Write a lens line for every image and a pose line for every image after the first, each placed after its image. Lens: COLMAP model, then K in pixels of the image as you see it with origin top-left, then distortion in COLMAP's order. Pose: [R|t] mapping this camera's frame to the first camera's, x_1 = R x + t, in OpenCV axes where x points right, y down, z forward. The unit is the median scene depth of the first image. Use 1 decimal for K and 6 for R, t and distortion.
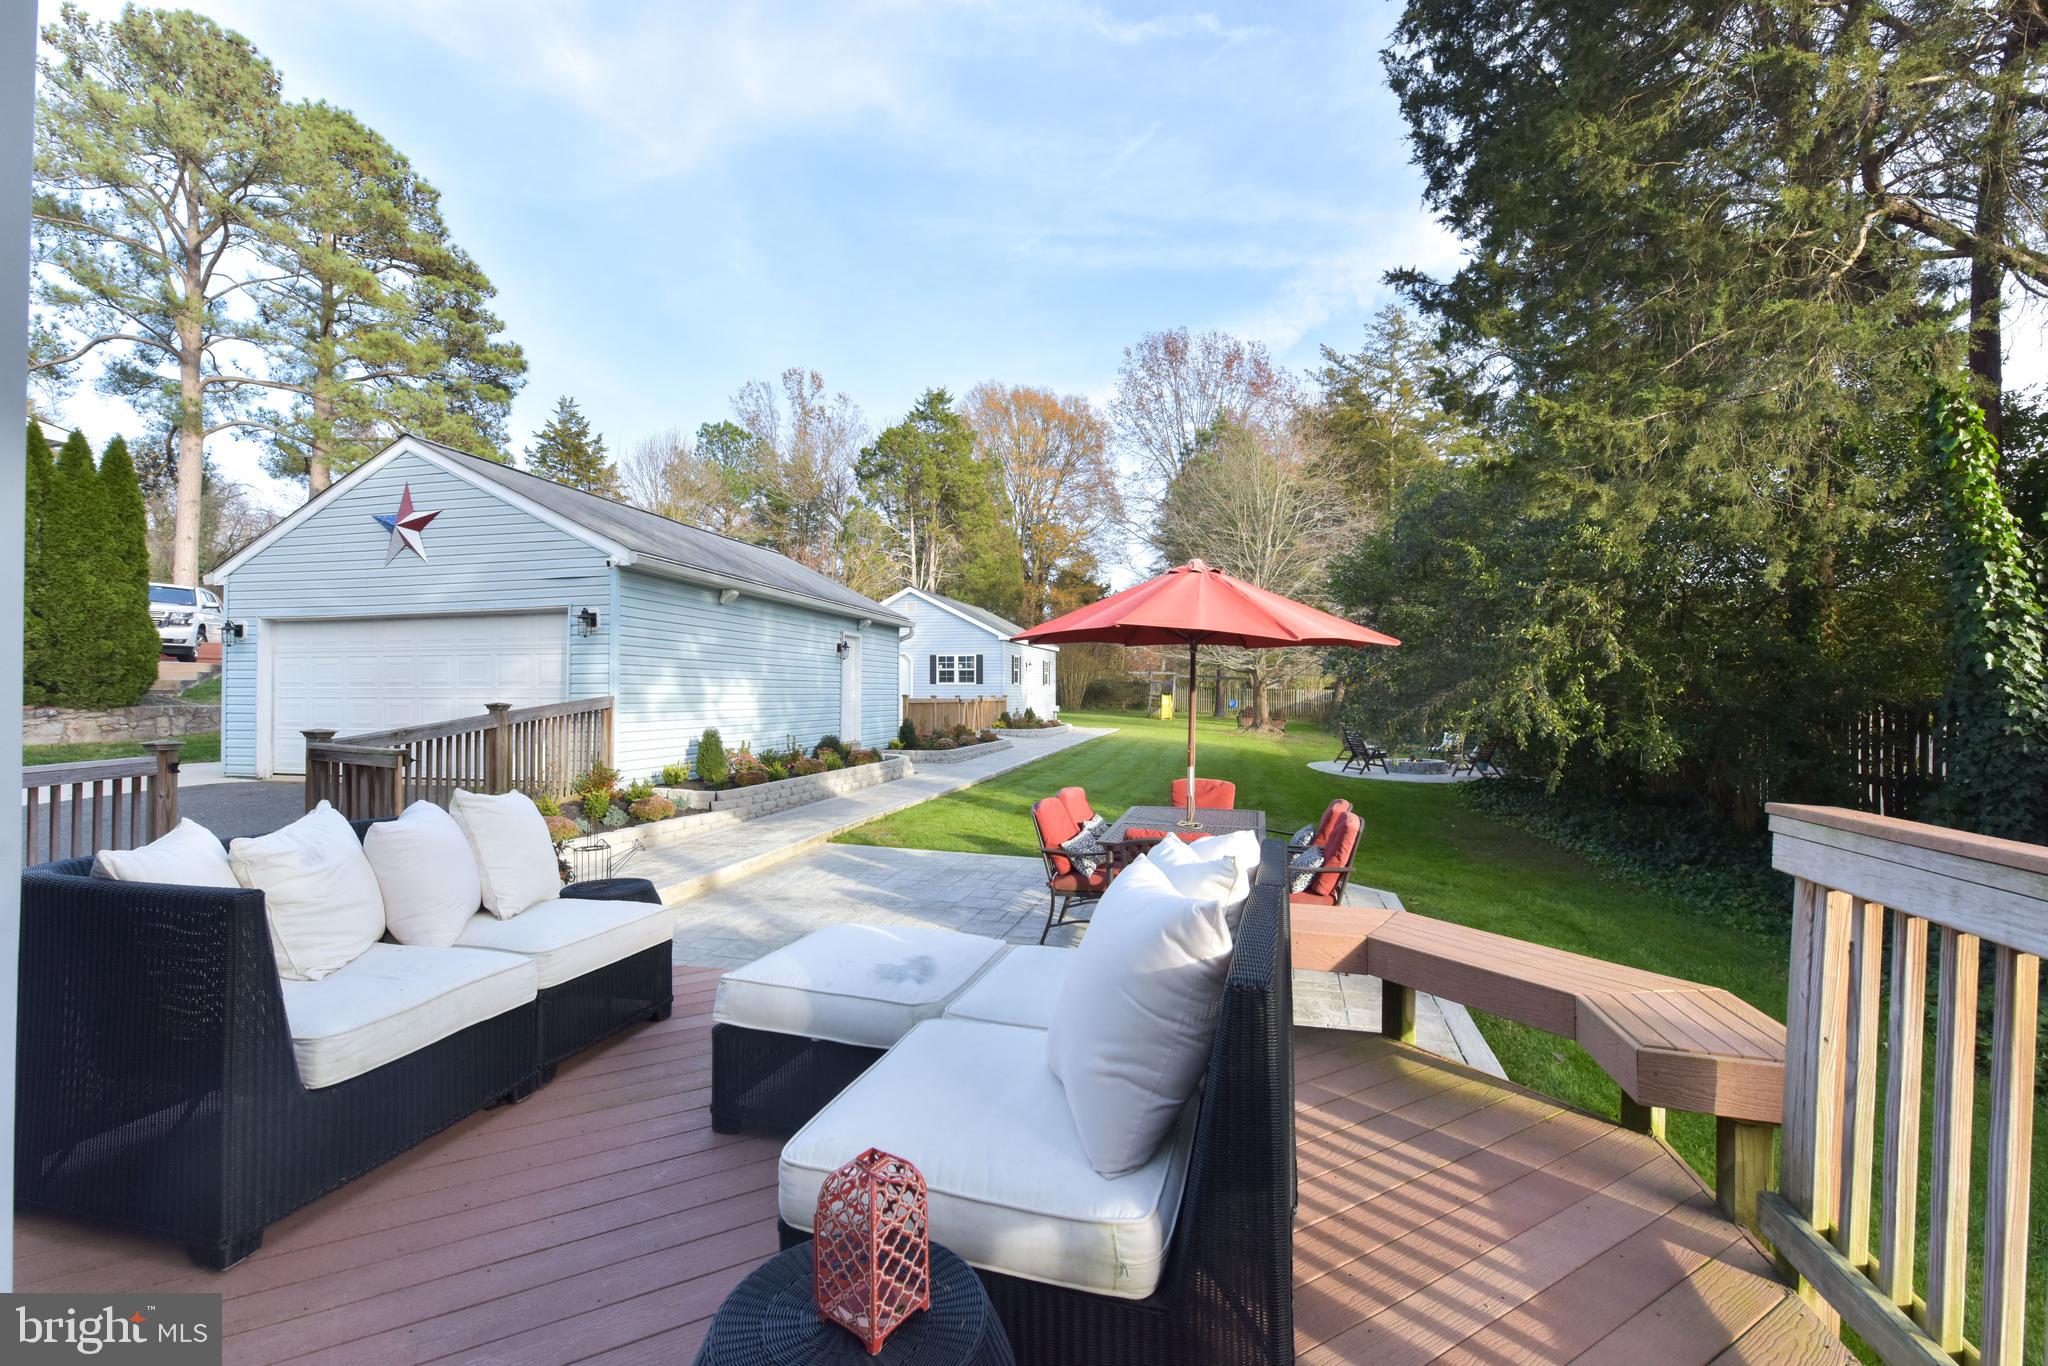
lens RADIAL K [[837.3, 0, 1024.9], [0, 837.3, 690.8], [0, 0, 1]] dist [-0.003777, -0.001181]
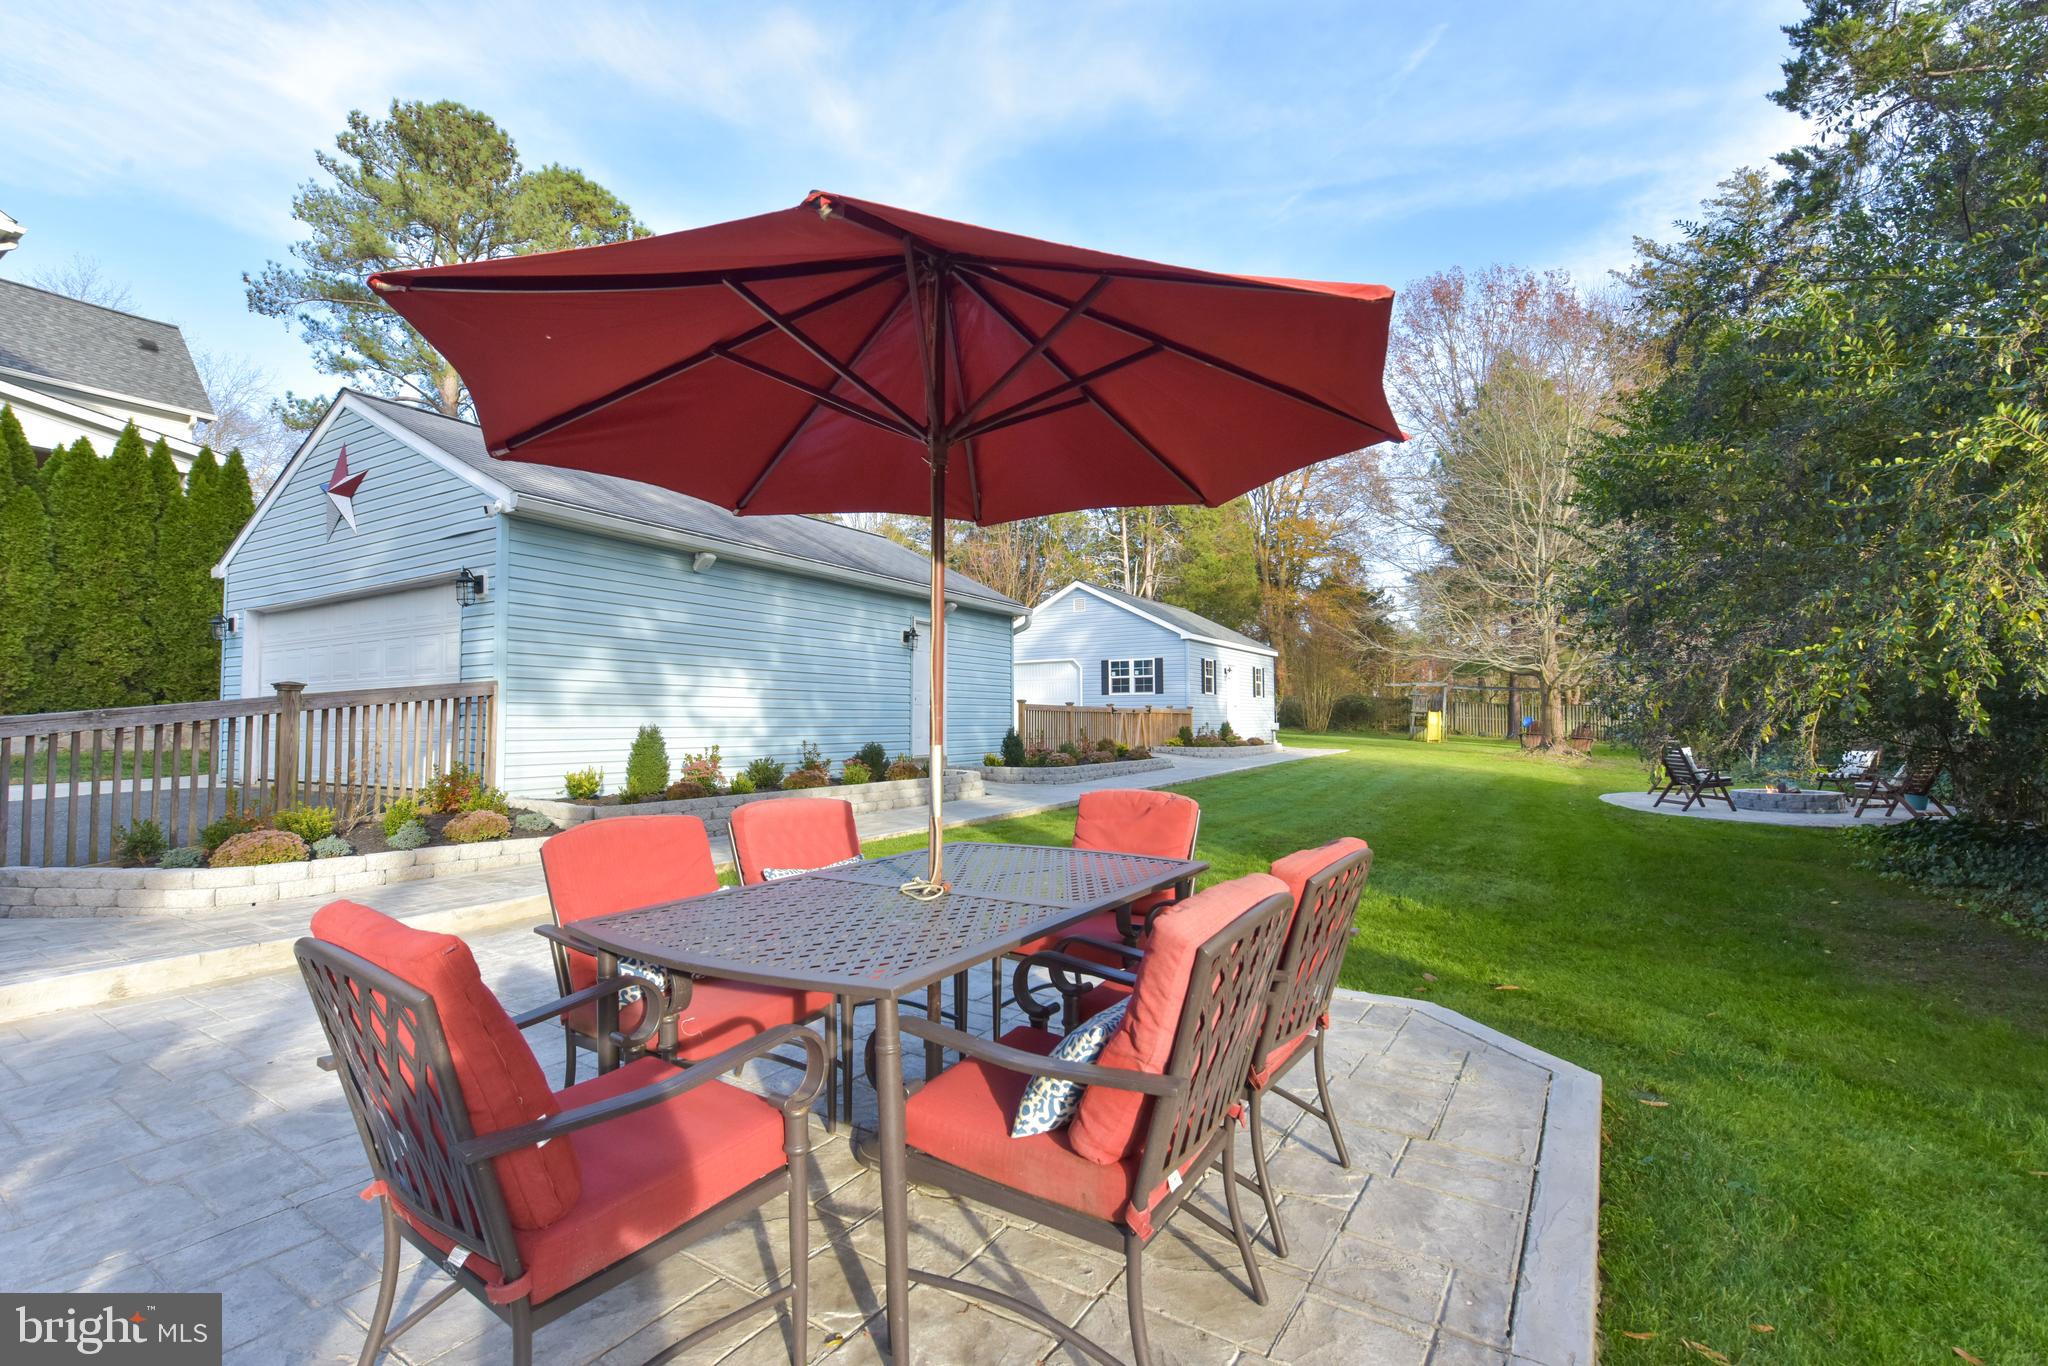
lens RADIAL K [[894.3, 0, 1030.3], [0, 894.3, 687.1], [0, 0, 1]] dist [-0.009275, 0.000549]
pose [[0.957258, -0.018445, -0.288647, 0.105366], [0.008124, 0.999286, -0.036911, 0.022555], [0.289122, 0.032989, 0.956724, 0.171050]]
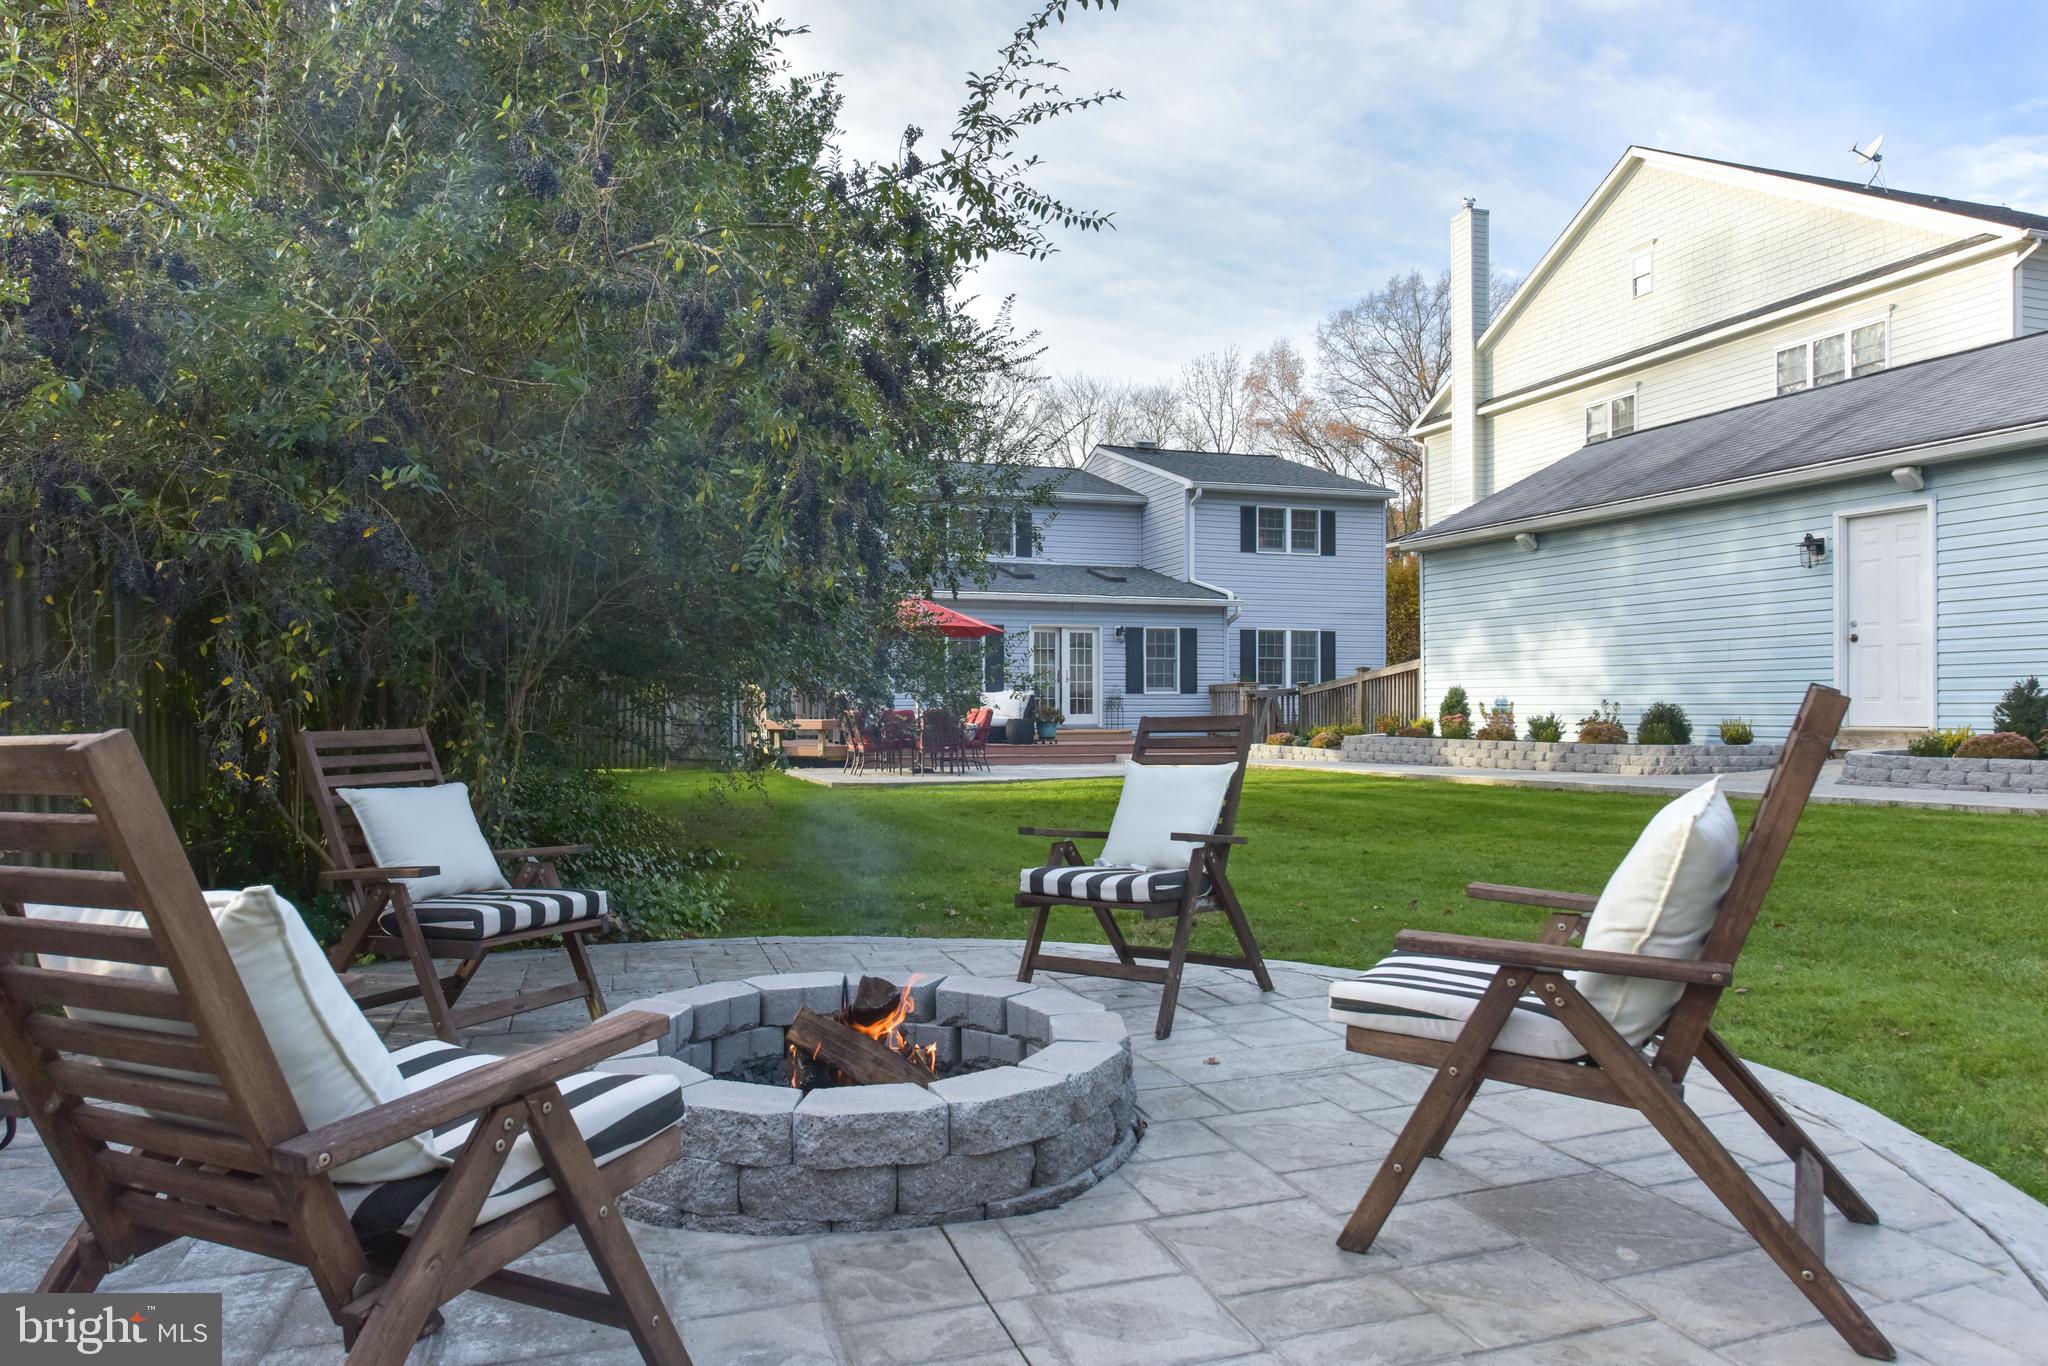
lens RADIAL K [[1214.4, 0, 967.8], [0, 1214.4, 699.2], [0, 0, 1]] dist [-0.007284, -0.001407]
pose [[-0.860201, -0.006248, -0.509917, 0.474596], [0.001452, 0.999891, -0.014701, 0.044010], [0.509953, -0.013386, -0.860098, 1.059171]]
